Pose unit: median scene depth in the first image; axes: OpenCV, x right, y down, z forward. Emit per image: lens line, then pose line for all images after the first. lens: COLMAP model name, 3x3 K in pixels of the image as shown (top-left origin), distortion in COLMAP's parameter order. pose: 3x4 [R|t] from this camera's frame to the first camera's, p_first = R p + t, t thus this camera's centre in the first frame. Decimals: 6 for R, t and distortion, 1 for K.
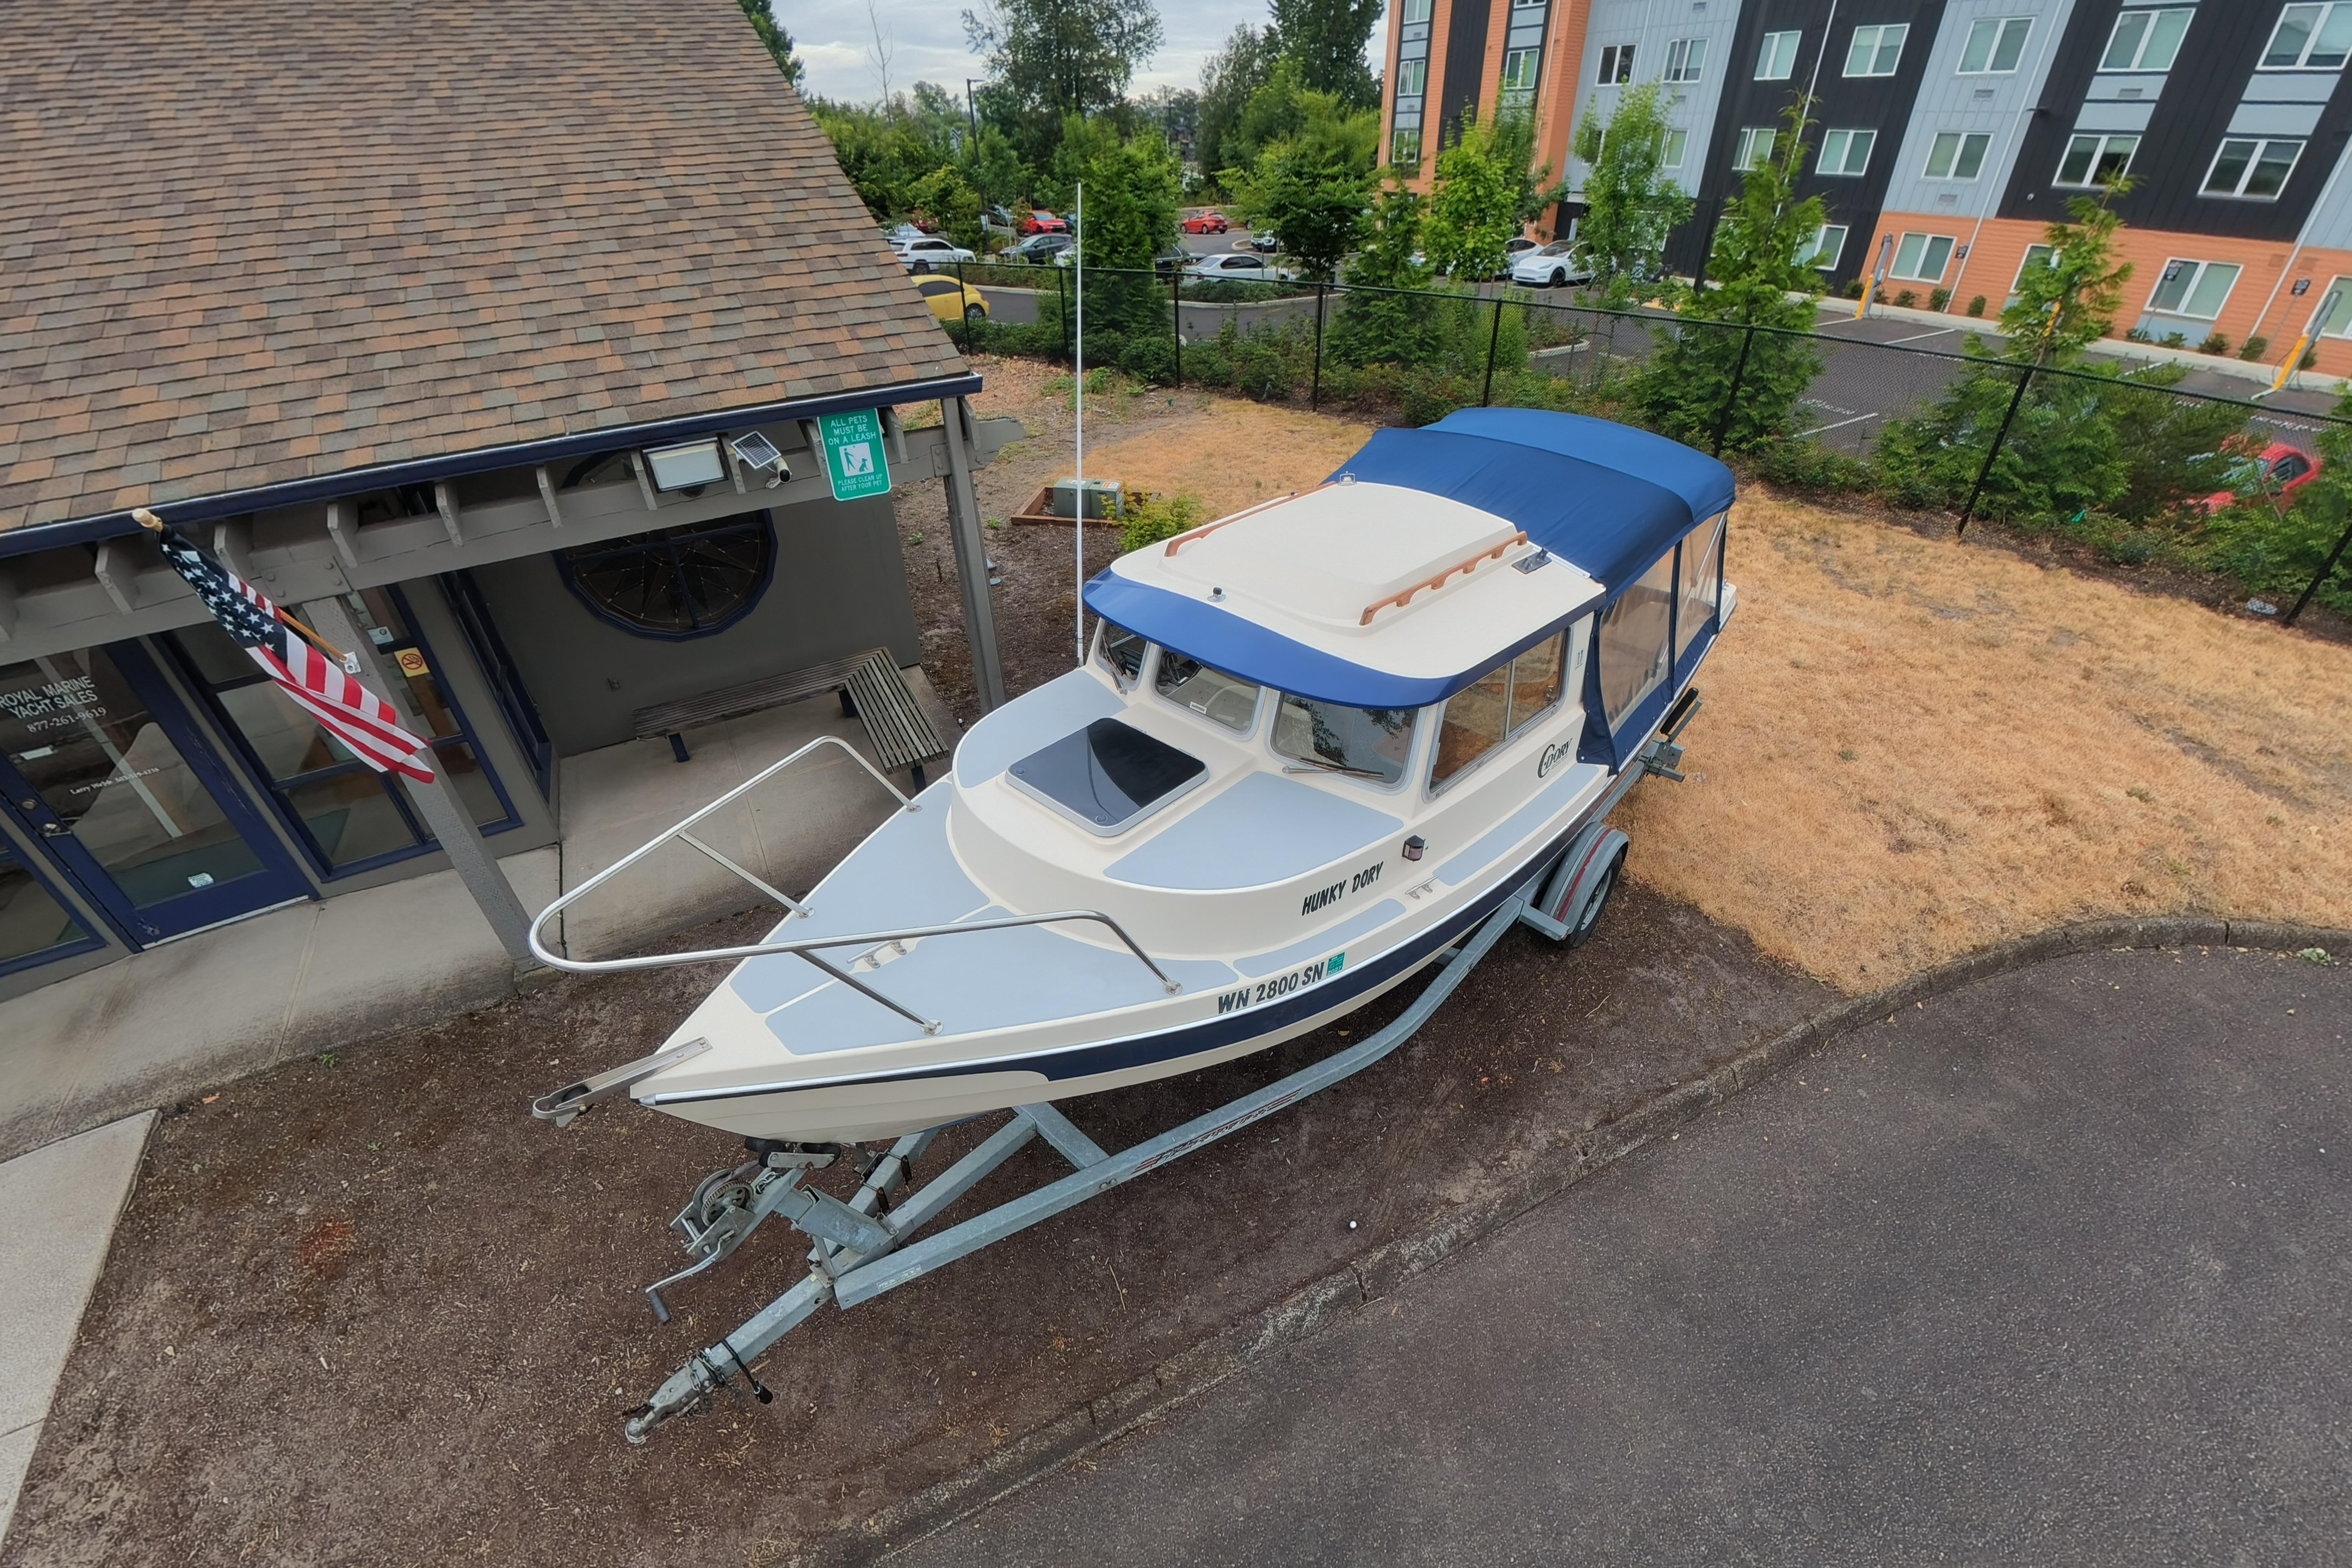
lens RADIAL K [[918.3, 0, 1173.4], [0, 918.3, 780.5], [0, 0, 1]] dist [-0.056673, 0.006469]
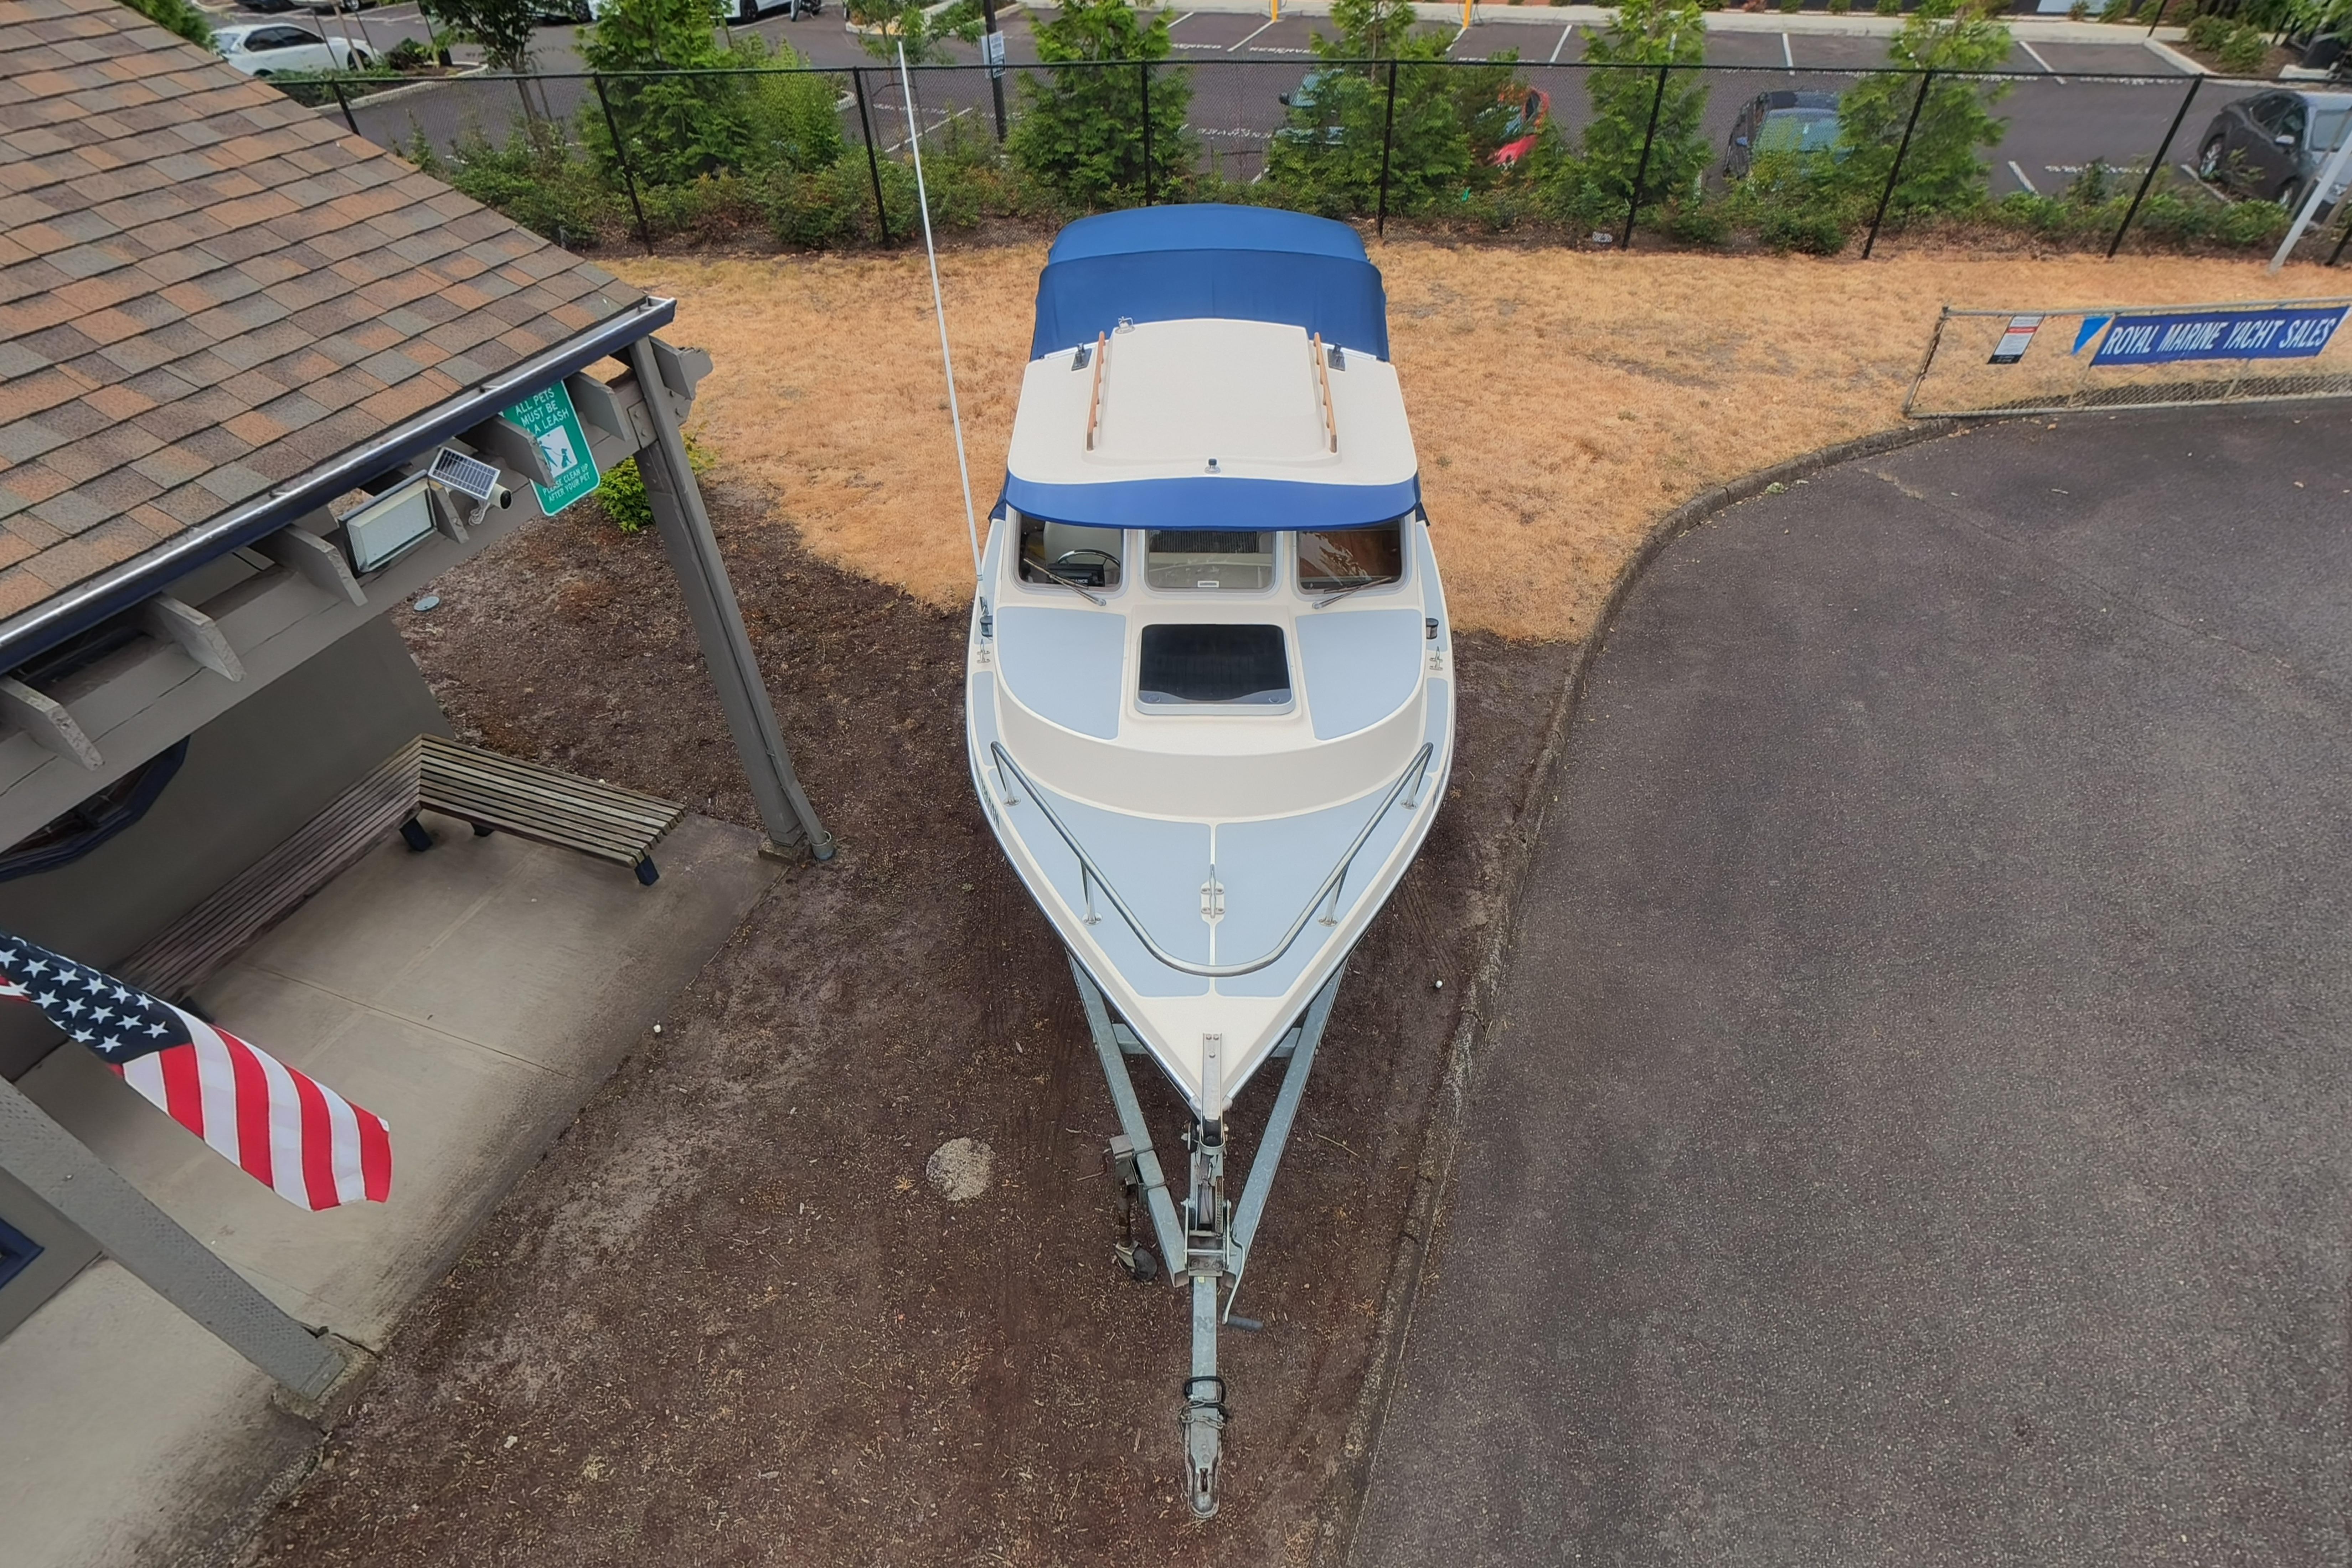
lens RADIAL K [[1147.0, 0, 1176.7], [0, 1147.0, 780.6], [0, 0, 1]] dist [0.003138, 0.001307]
pose [[0.752633, -0.428344, 0.500065, -0.398720], [0.383868, 0.902496, 0.195309, -0.080245], [-0.534966, 0.044963, 0.843676, -0.011817]]
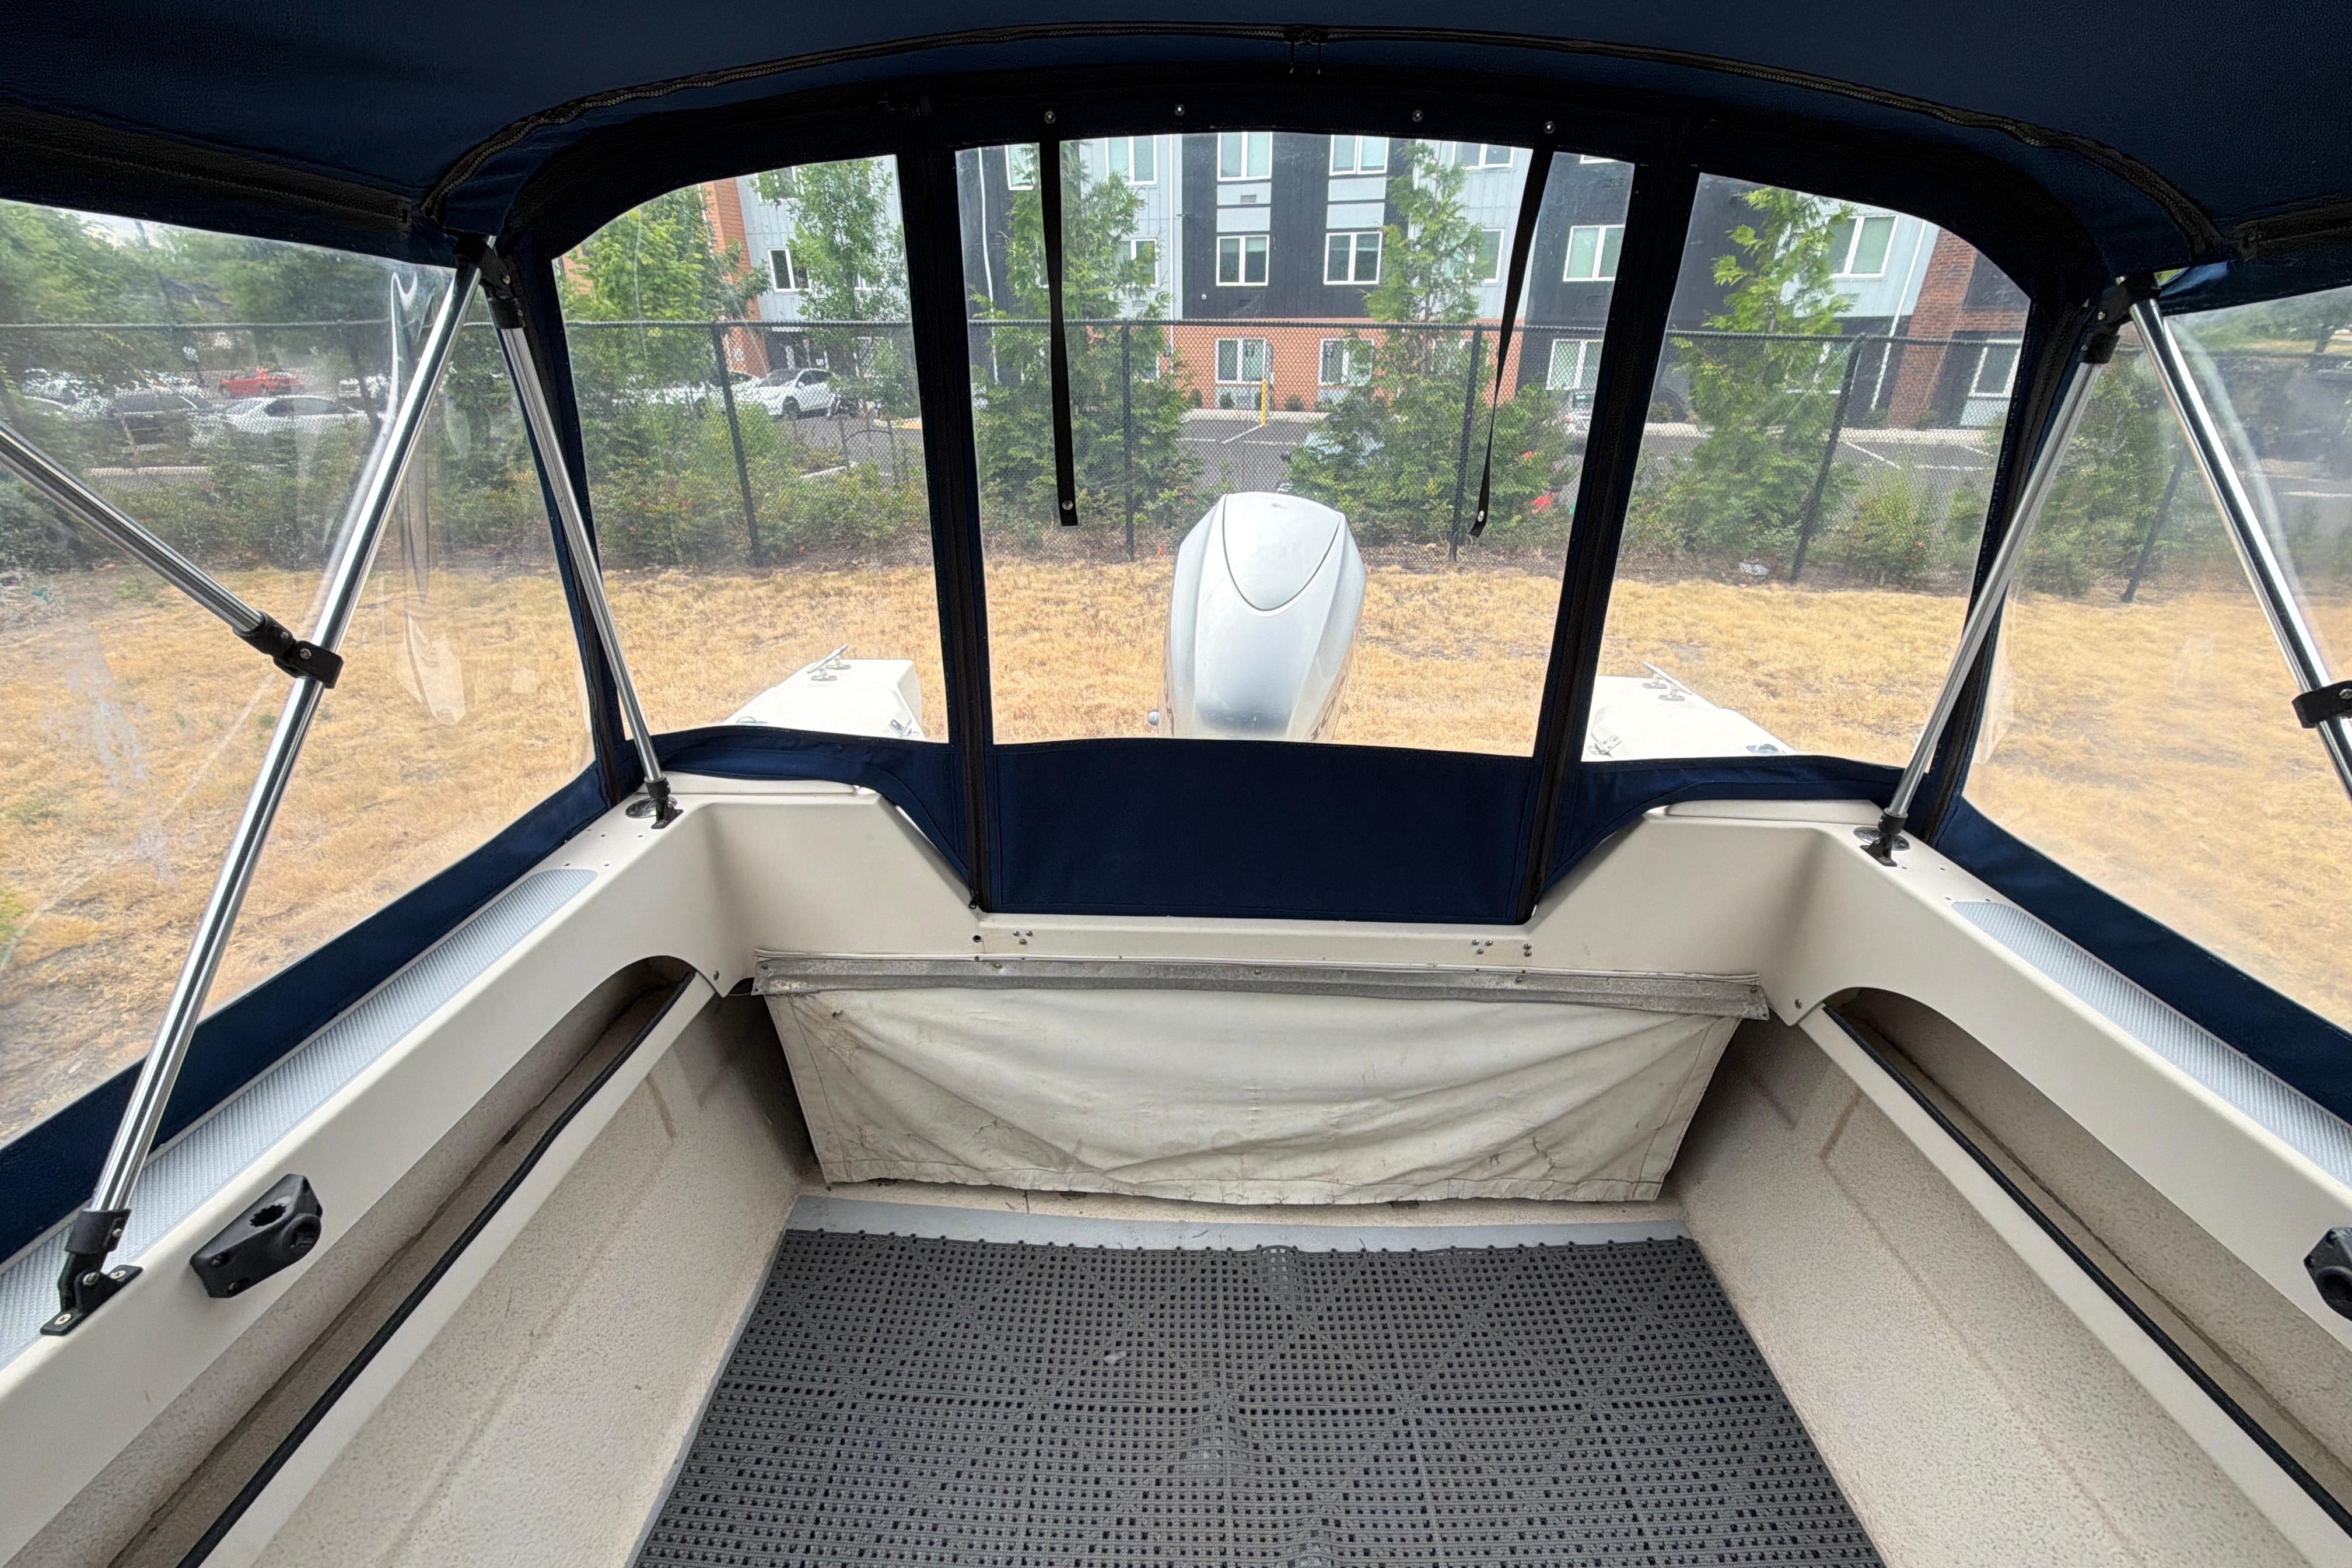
lens RADIAL K [[988.8, 0, 1175.2], [0, 988.8, 792.2], [0, 0, 1]] dist [0.001198, 0.000422]
pose [[0.754217, -0.270344, 0.598391, 0.226879], [0.369590, 0.928027, -0.046566, -0.217655], [-0.542734, 0.256280, 0.799850, 0.752733]]
